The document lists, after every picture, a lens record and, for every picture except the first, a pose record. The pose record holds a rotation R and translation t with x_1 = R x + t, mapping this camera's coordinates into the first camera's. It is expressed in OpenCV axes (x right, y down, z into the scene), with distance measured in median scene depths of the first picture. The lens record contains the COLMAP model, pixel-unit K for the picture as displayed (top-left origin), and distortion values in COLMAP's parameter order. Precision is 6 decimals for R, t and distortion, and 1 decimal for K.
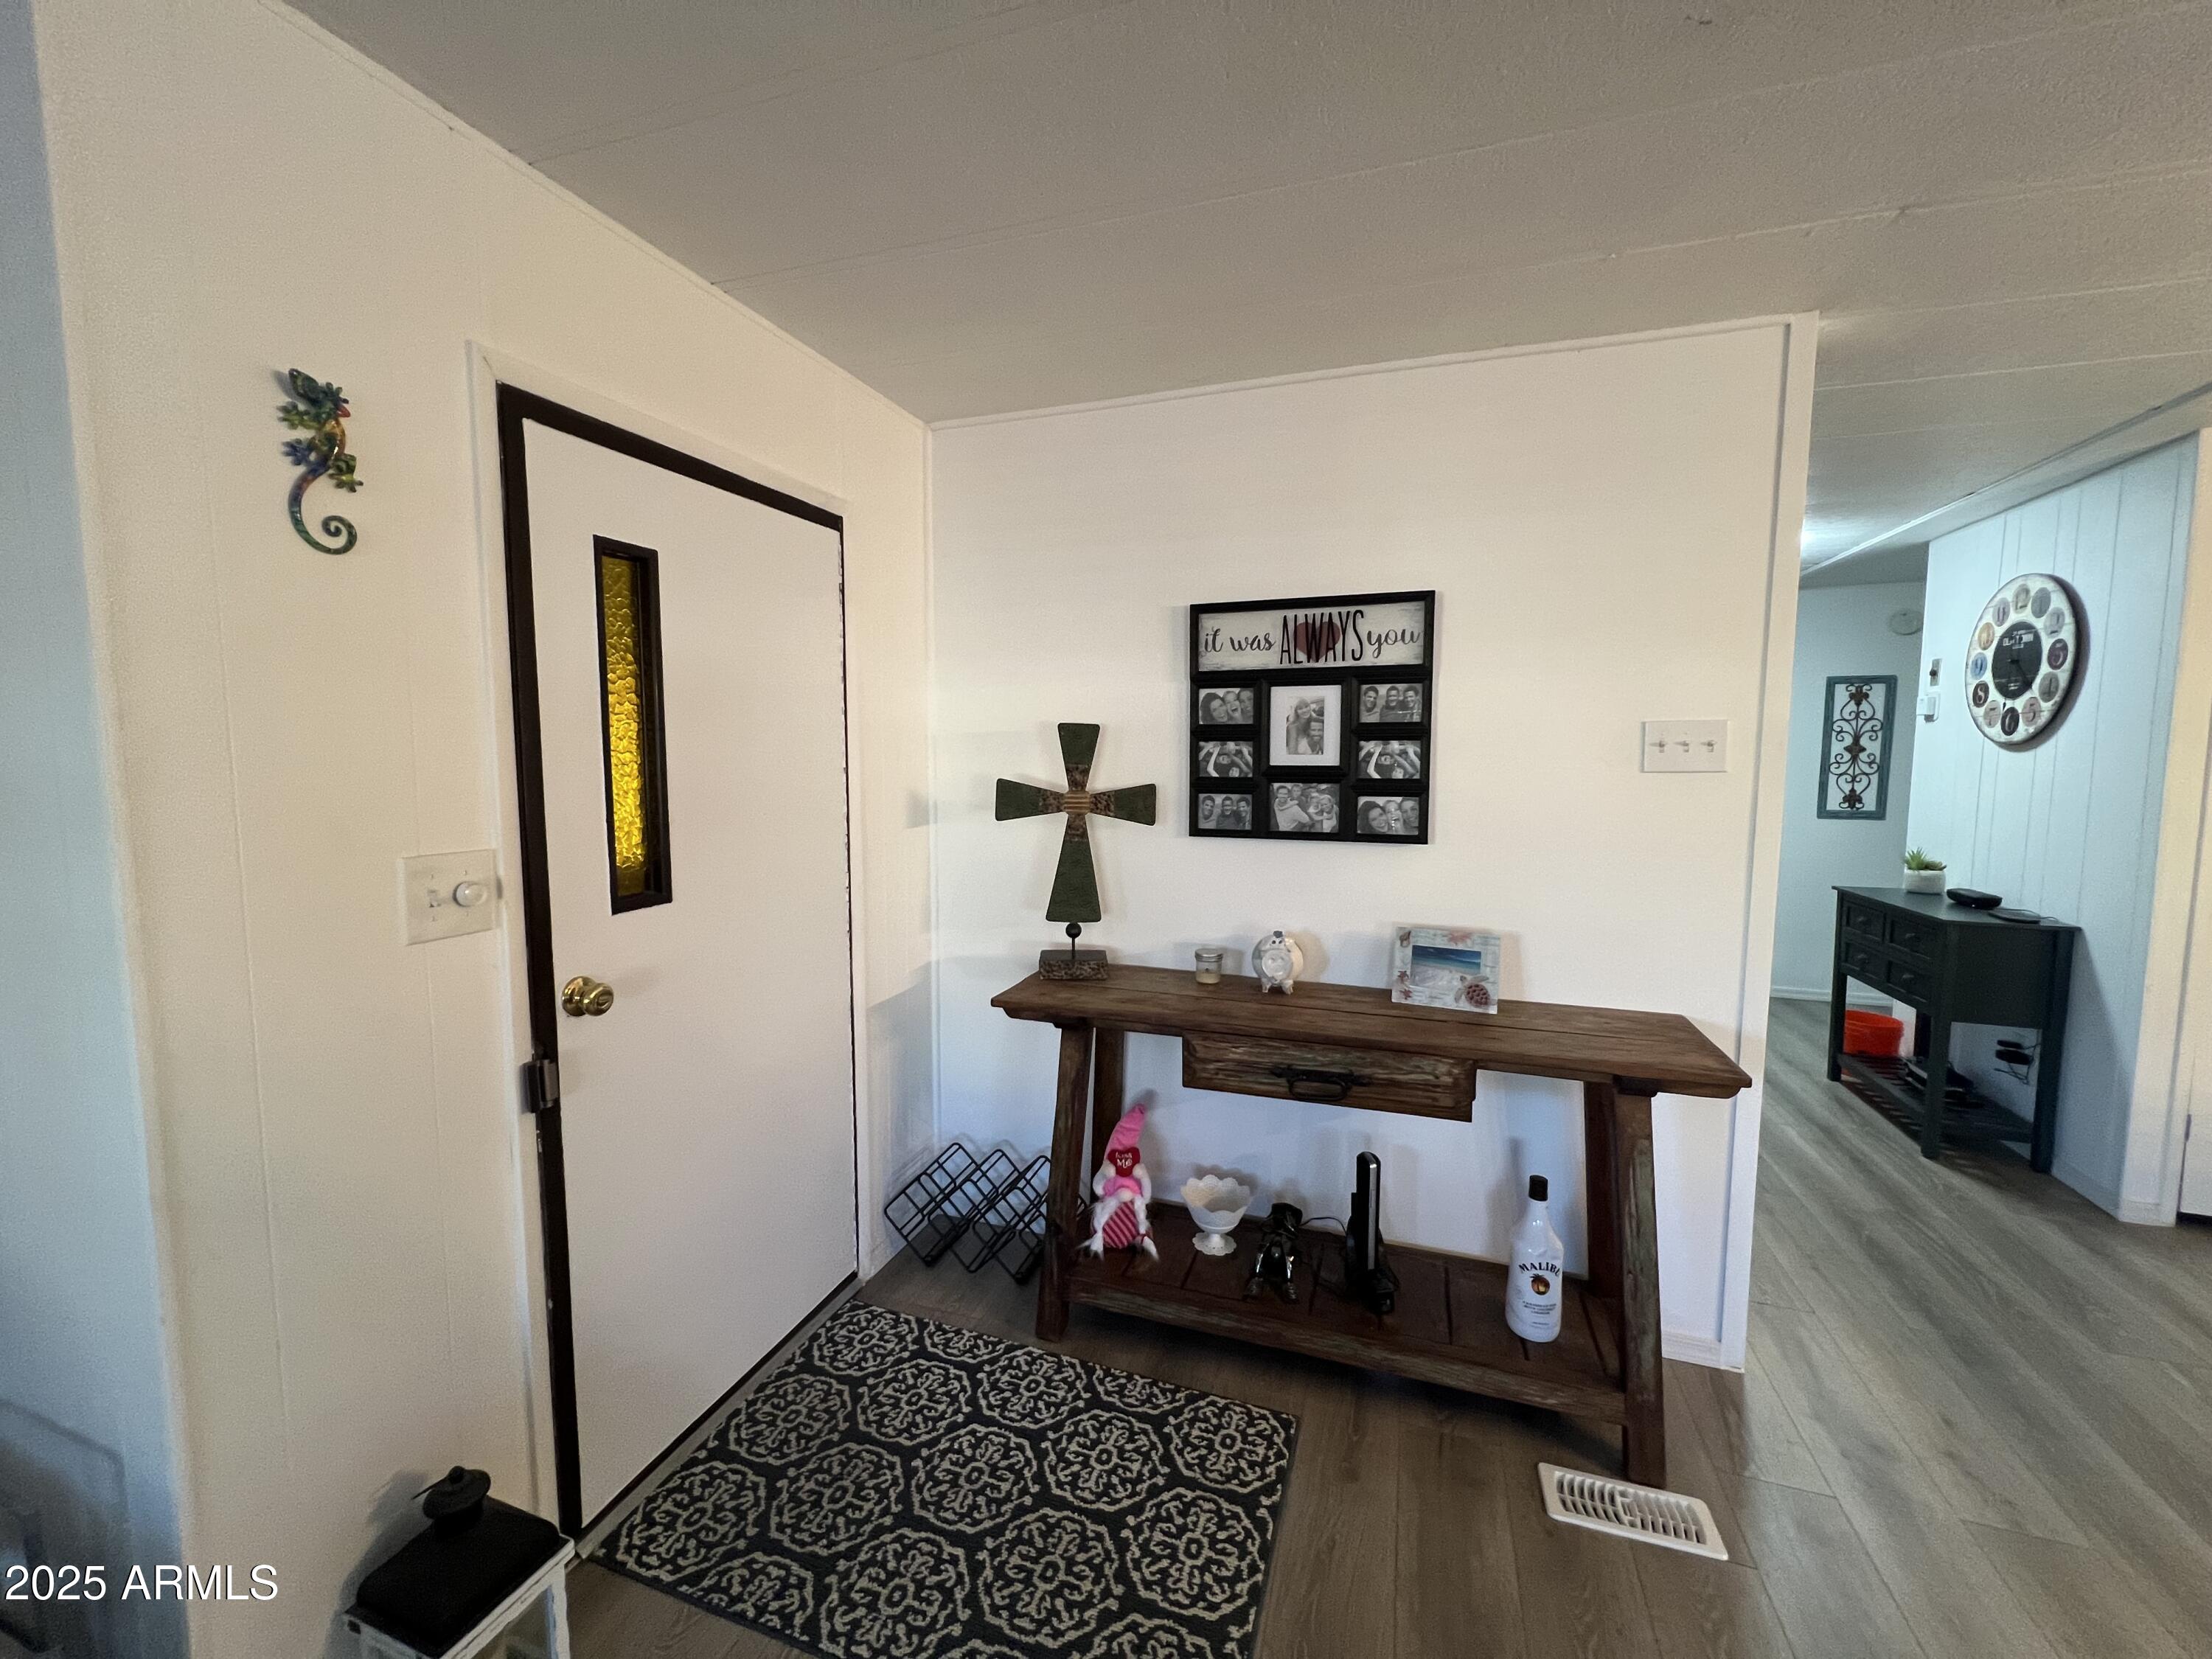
lens RADIAL K [[887.5, 0, 1111.2], [0, 887.5, 819.4], [0, 0, 1]] dist [-0.003562, 0.000848]
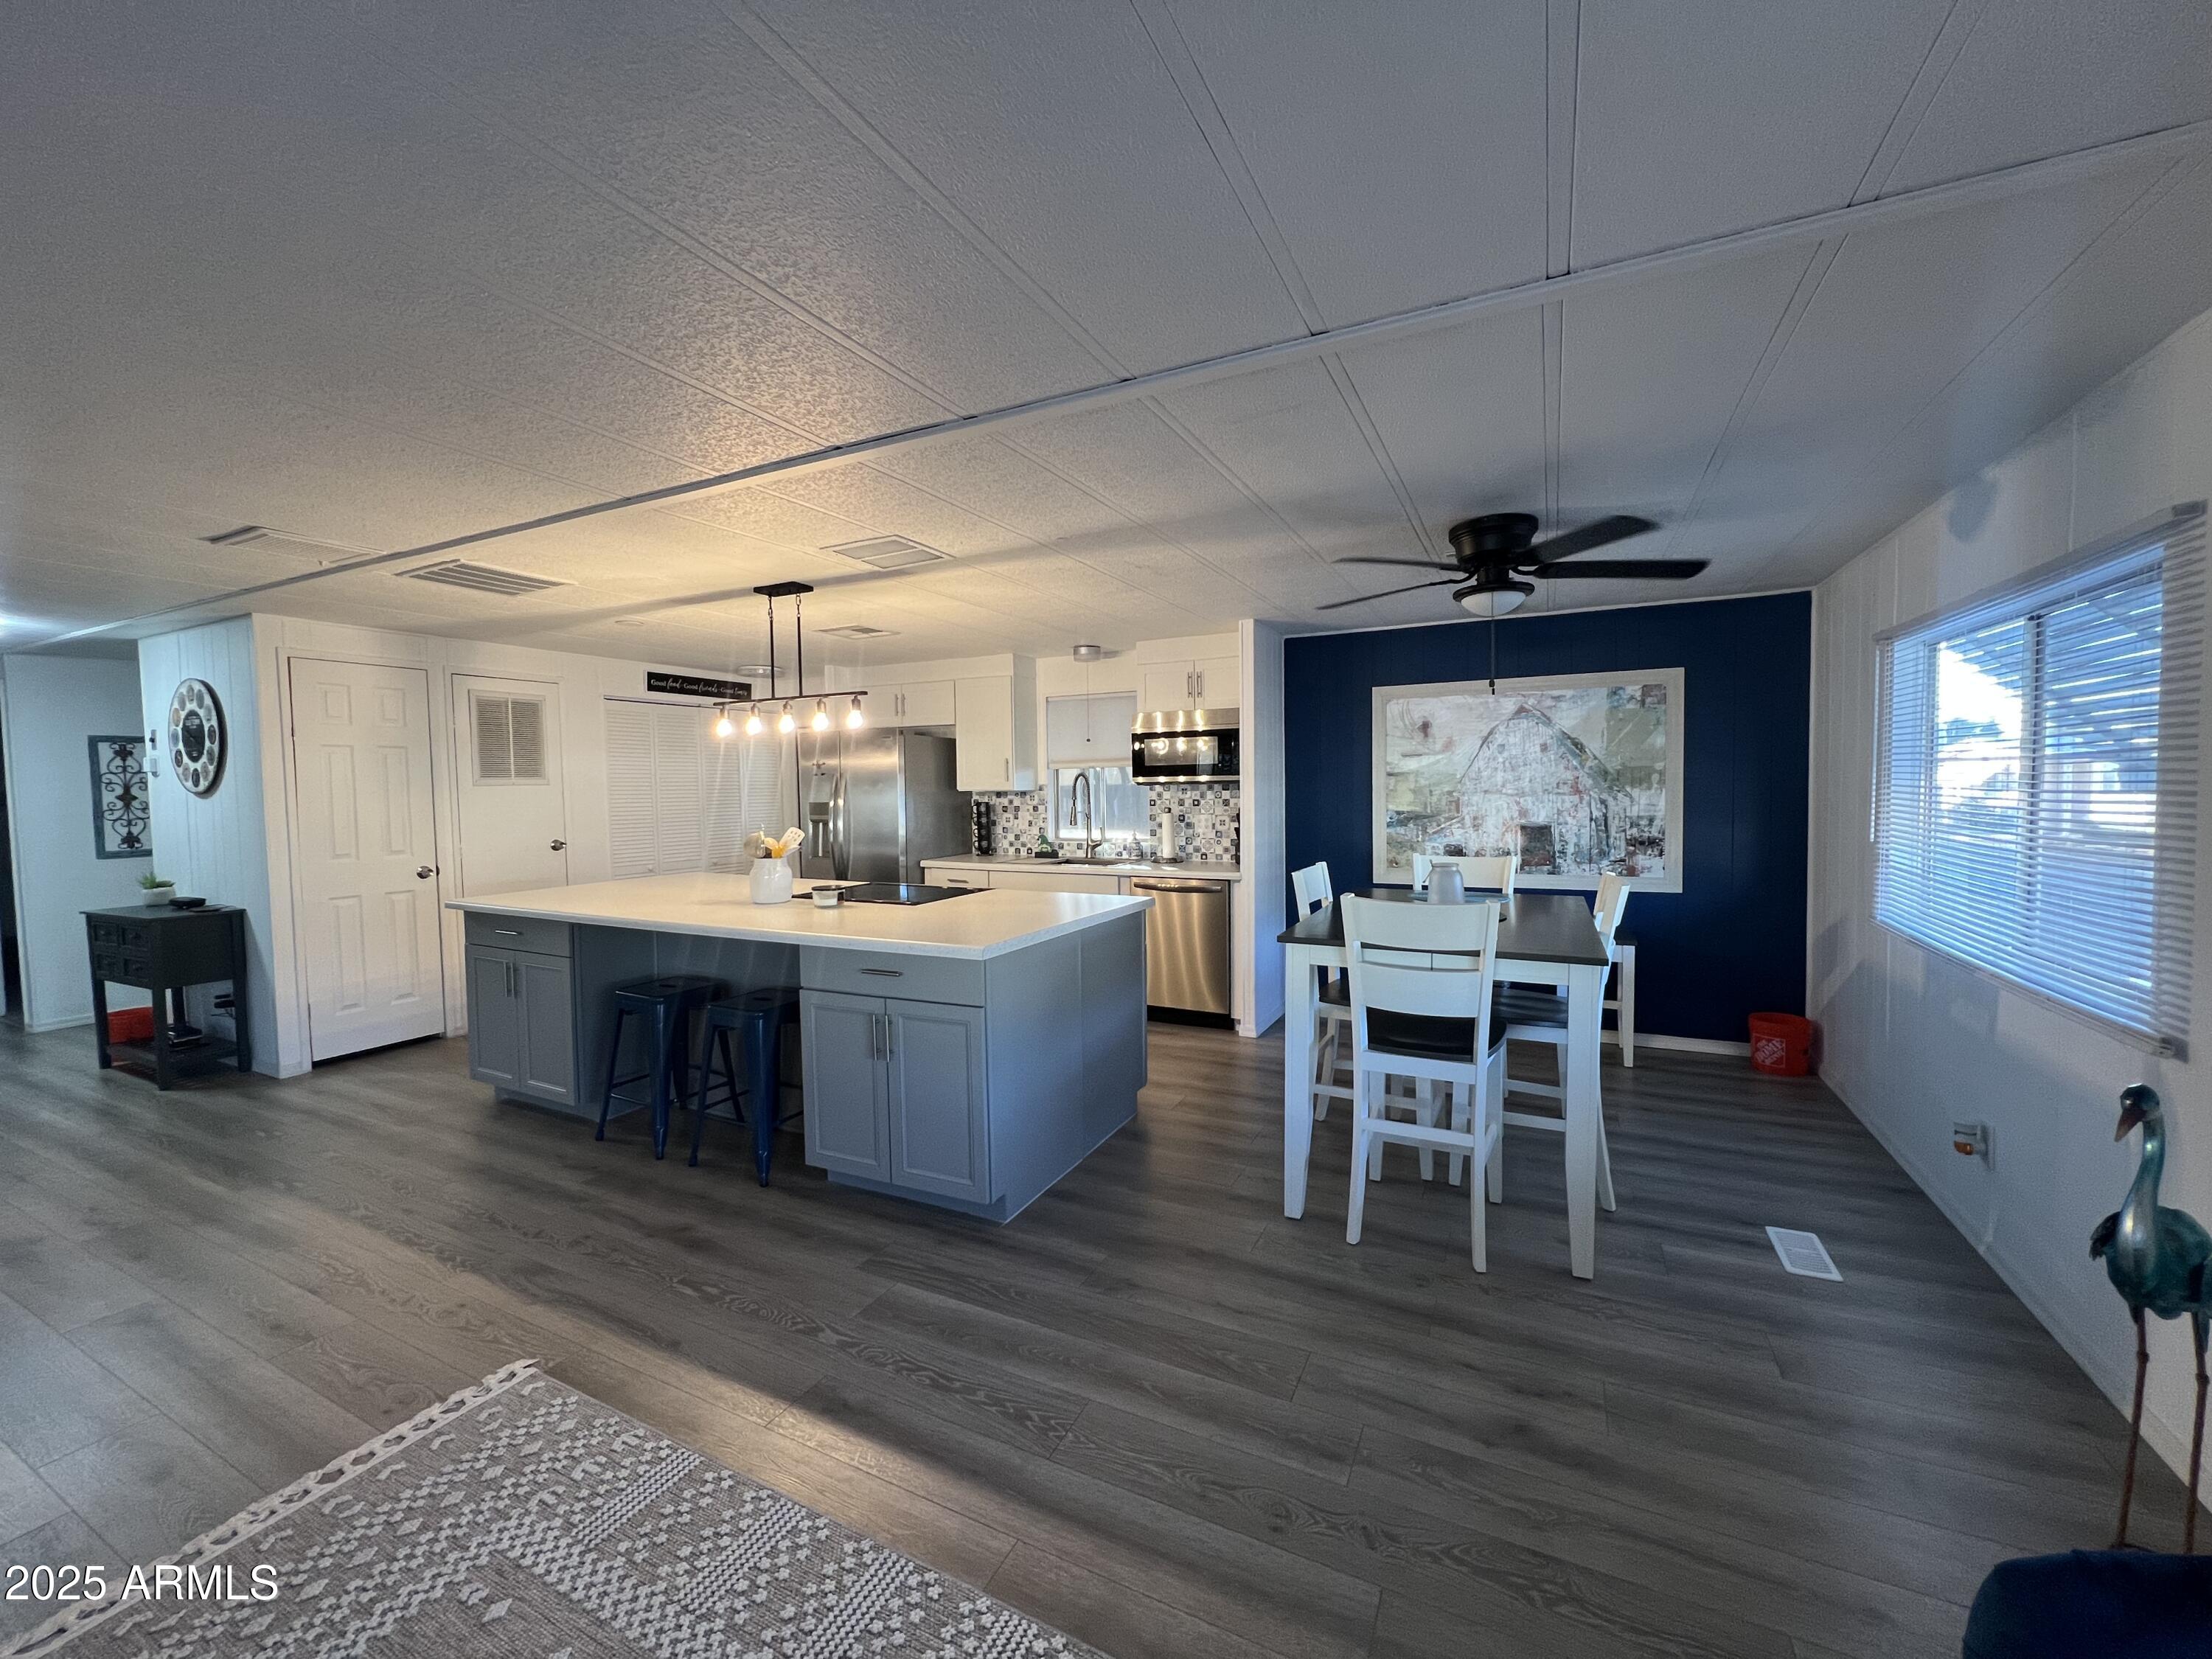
lens RADIAL K [[887.5, 0, 1101.7], [0, 887.5, 823.5], [0, 0, 1]] dist [-0.003562, 0.000848]
pose [[0.135430, -0.052774, 0.989380, -0.238765], [0.097073, 0.994483, 0.039758, 0.053822], [-0.986020, 0.090658, 0.139806, -0.705594]]
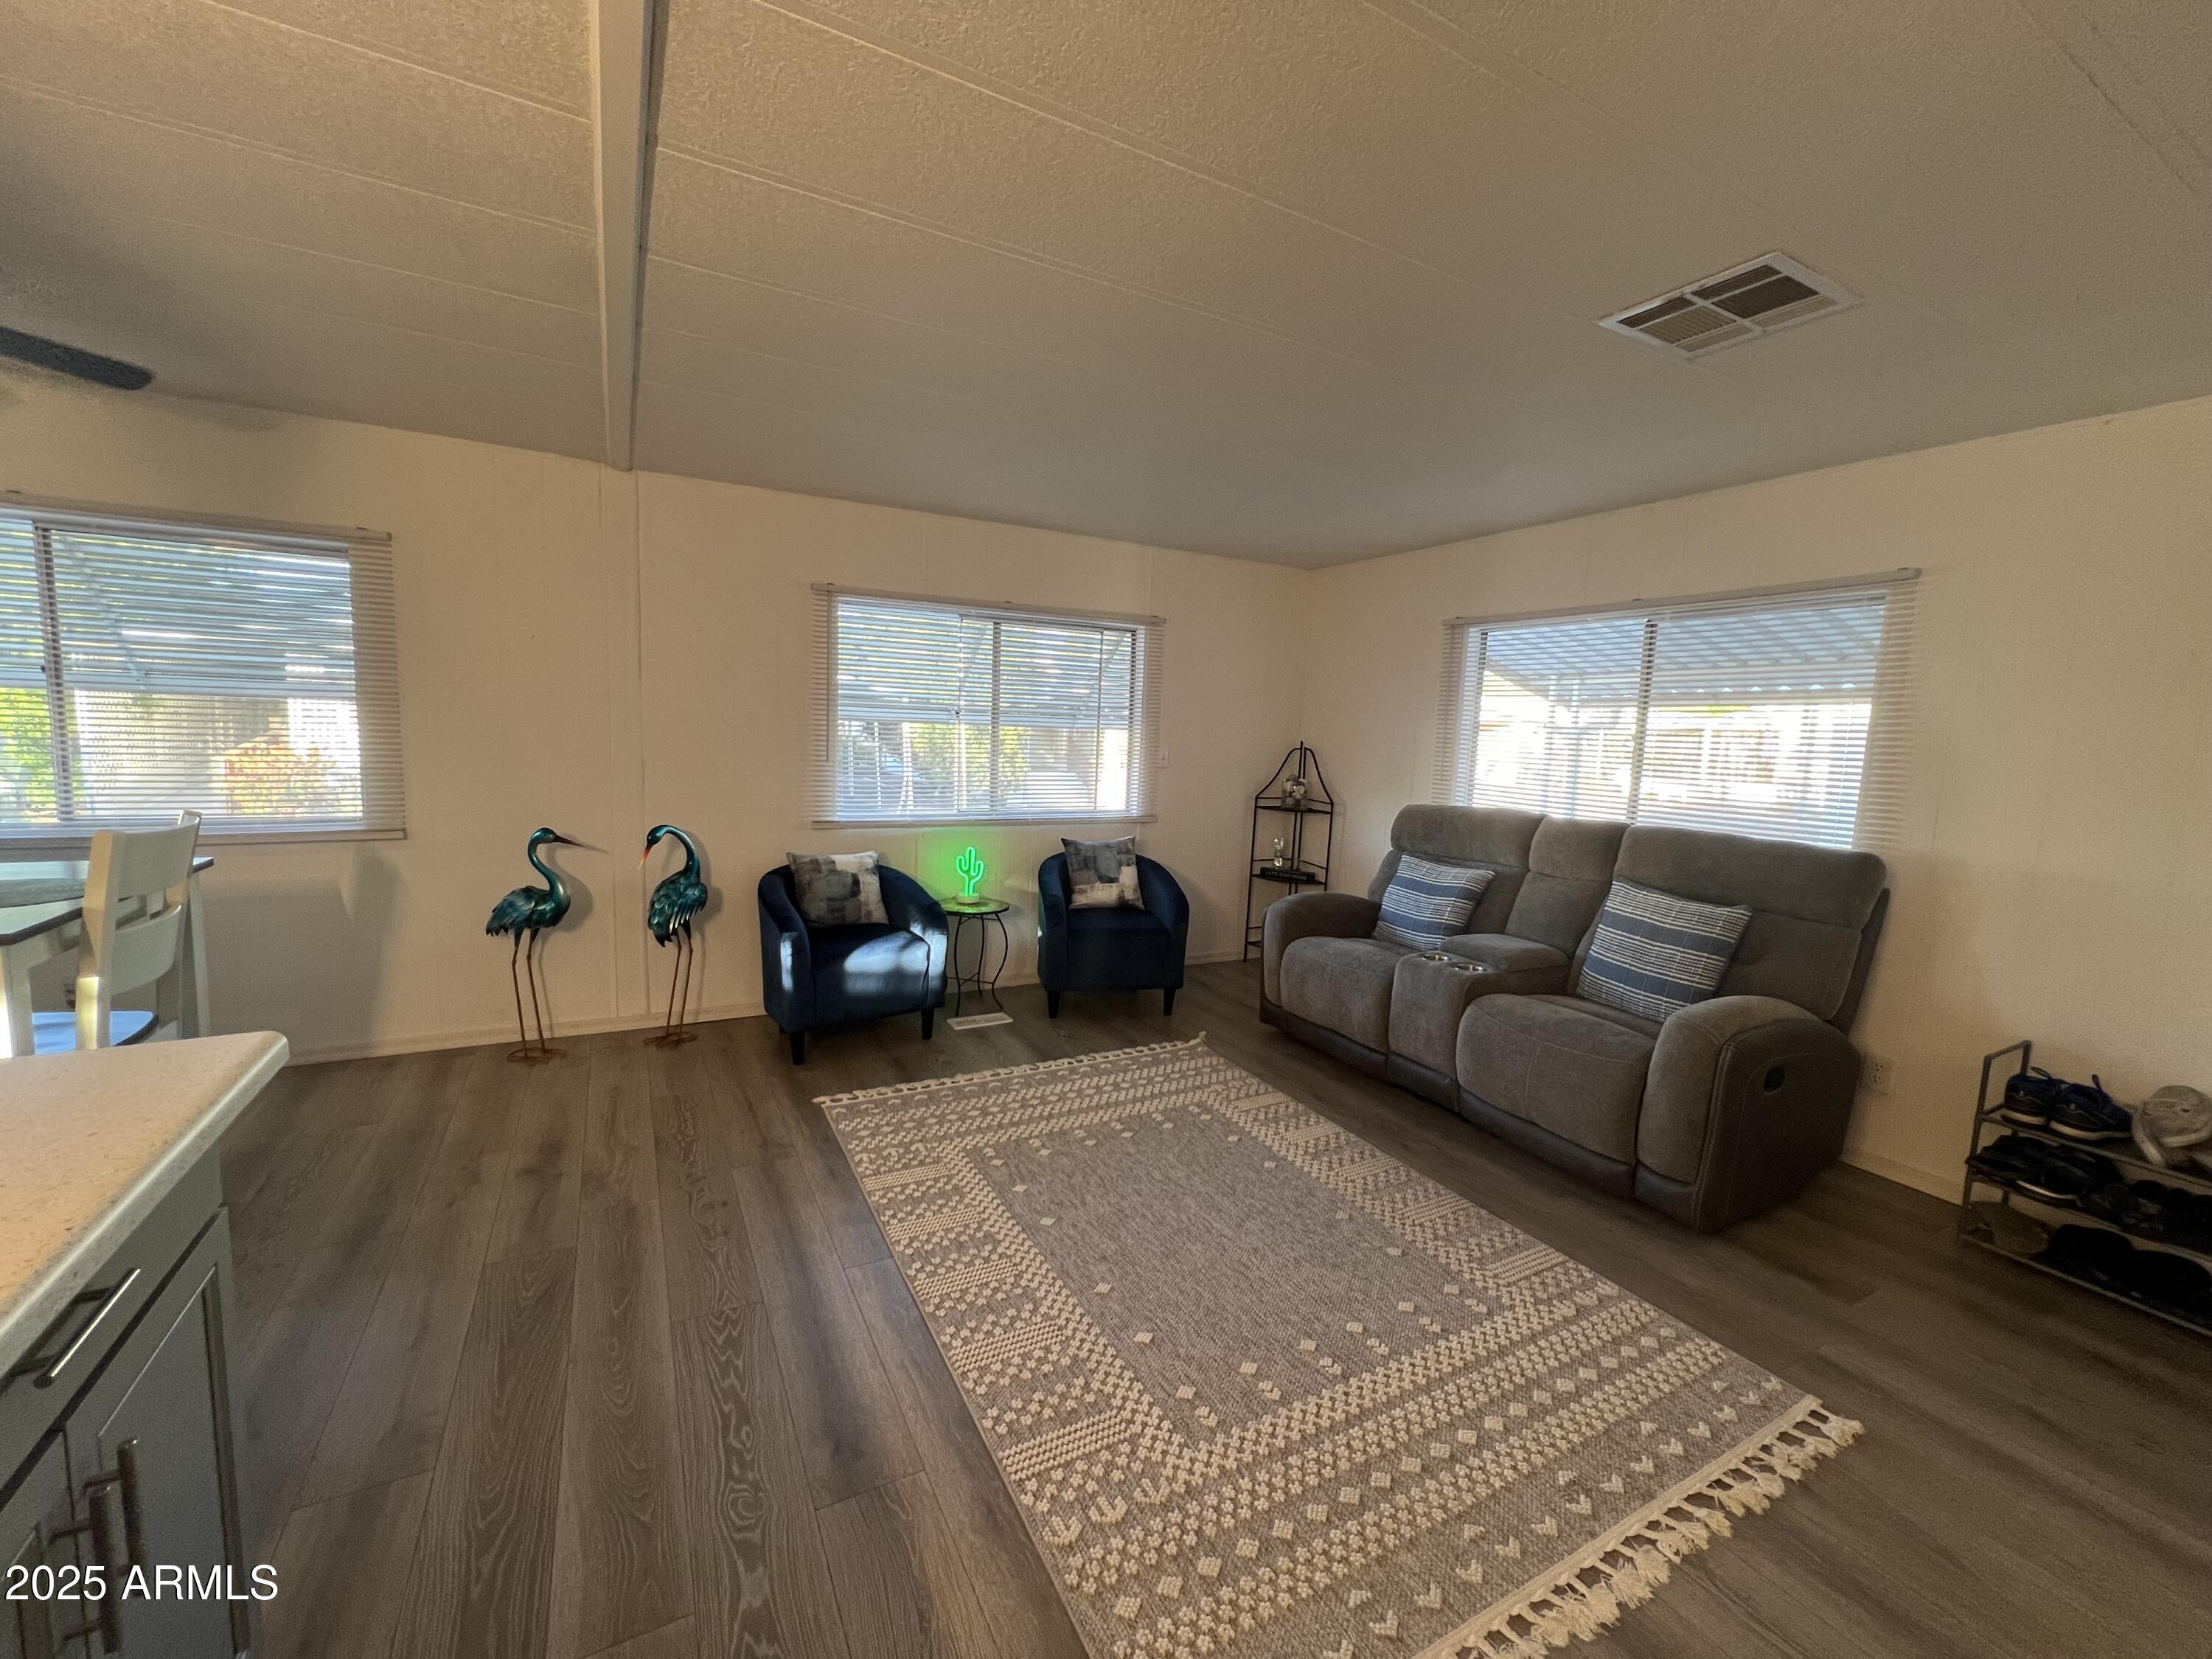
lens RADIAL K [[887.5, 0, 1100.8], [0, 887.5, 823.4], [0, 0, 1]] dist [-0.003562, 0.000848]
pose [[-0.677198, 0.050077, -0.734095, 0.670740], [-0.102502, 0.981533, 0.161514, 0.017865], [0.728627, 0.184623, -0.659559, 0.045225]]
